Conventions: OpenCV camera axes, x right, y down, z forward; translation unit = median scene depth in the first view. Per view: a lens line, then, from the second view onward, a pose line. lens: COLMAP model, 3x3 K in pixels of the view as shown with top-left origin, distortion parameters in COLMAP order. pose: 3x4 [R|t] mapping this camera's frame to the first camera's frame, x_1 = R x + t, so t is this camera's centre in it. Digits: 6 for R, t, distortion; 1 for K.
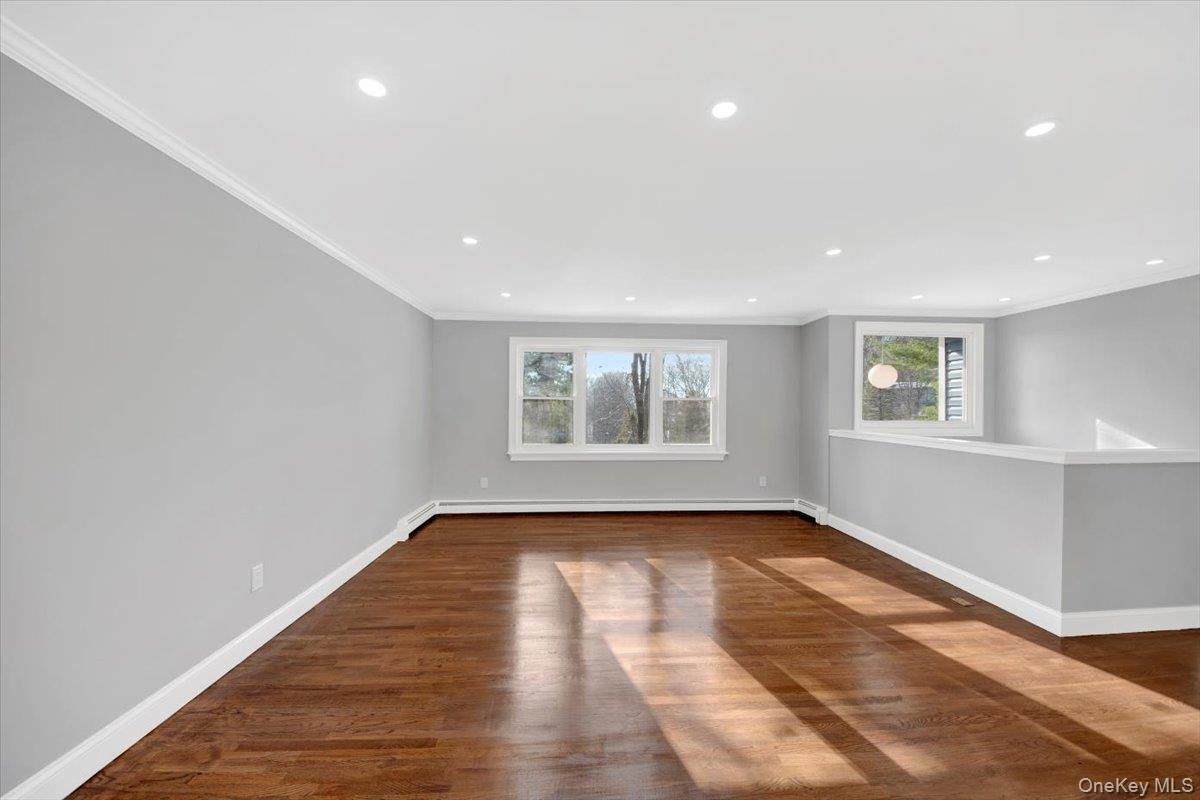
lens RADIAL K [[482.1, 0, 600.0], [0, 482.1, 400.0], [0, 0, 1]] dist [-0.001760, -0.000522]
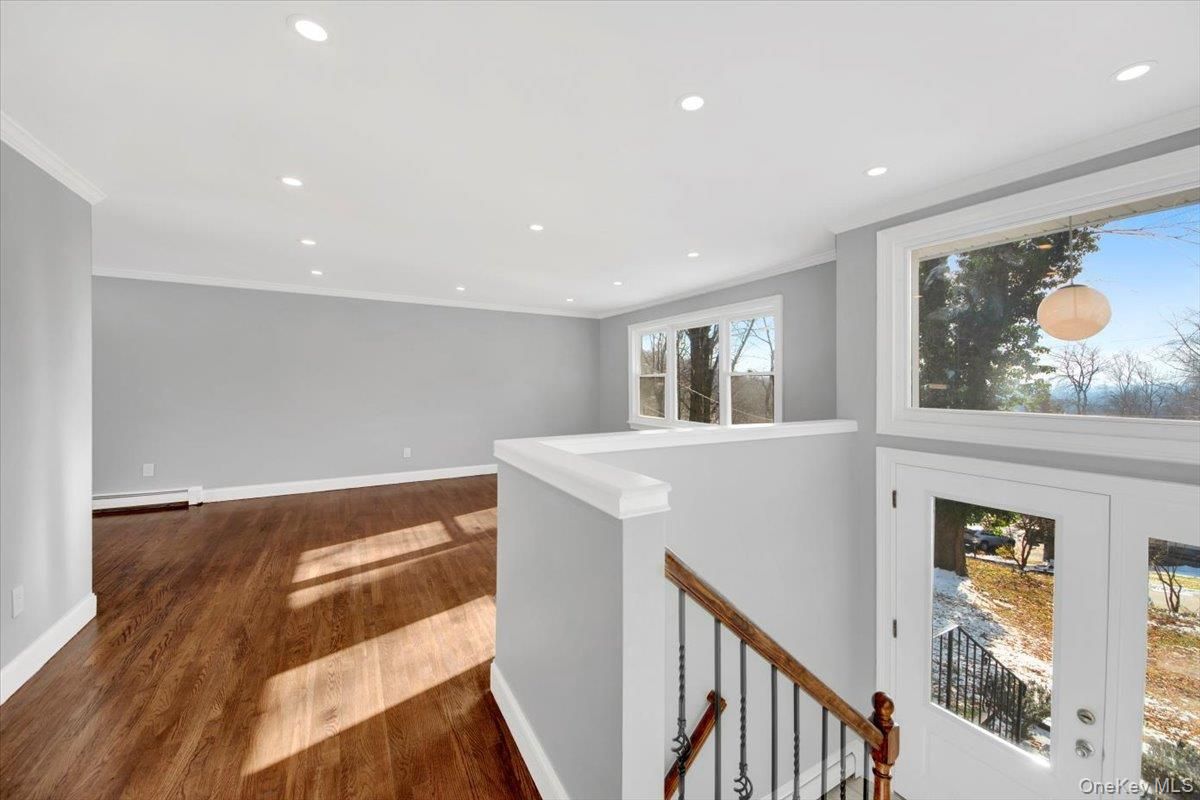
lens RADIAL K [[482.1, 0, 600.0], [0, 482.1, 400.0], [0, 0, 1]] dist [-0.001760, -0.000522]
pose [[0.394099, 0.031897, -0.918514, 0.894248], [-0.011645, 0.999491, 0.029713, 0.021720], [0.918994, -0.001014, 0.394269, 0.465364]]
